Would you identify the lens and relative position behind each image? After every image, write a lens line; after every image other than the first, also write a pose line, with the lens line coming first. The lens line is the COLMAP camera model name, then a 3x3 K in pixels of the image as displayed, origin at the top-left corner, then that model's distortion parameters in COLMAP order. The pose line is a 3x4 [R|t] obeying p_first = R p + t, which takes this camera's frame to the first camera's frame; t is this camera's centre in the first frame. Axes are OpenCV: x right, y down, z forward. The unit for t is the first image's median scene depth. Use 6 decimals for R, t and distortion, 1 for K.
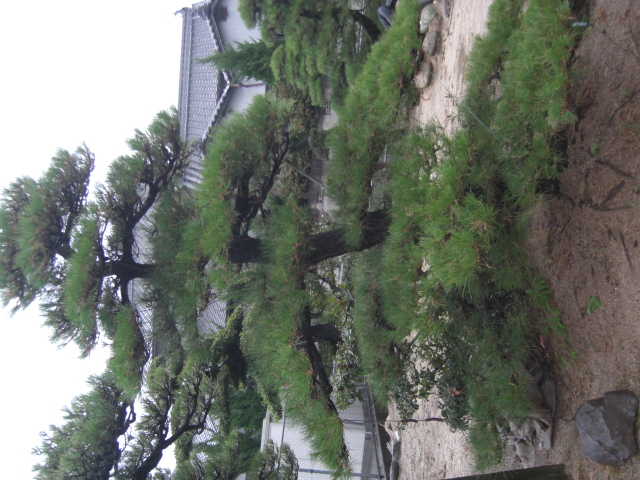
lens RADIAL K [[716.7, 0, 320.0], [0, 716.7, 240.0], [0, 0, 1]] dist [-0.136276, 0.019959]
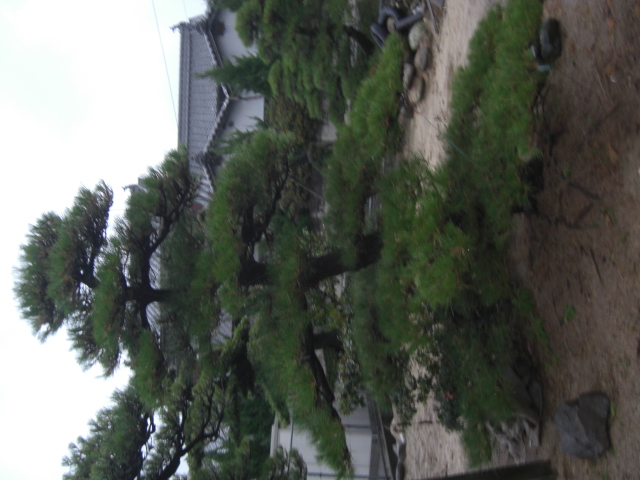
lens RADIAL K [[716.7, 0, 320.0], [0, 716.7, 240.0], [0, 0, 1]] dist [-0.136276, 0.019959]
pose [[0.999532, -0.030386, -0.003622, 0.005452], [0.030363, 0.999519, -0.006371, -0.026360], [0.003814, 0.006258, 0.999973, -0.096984]]
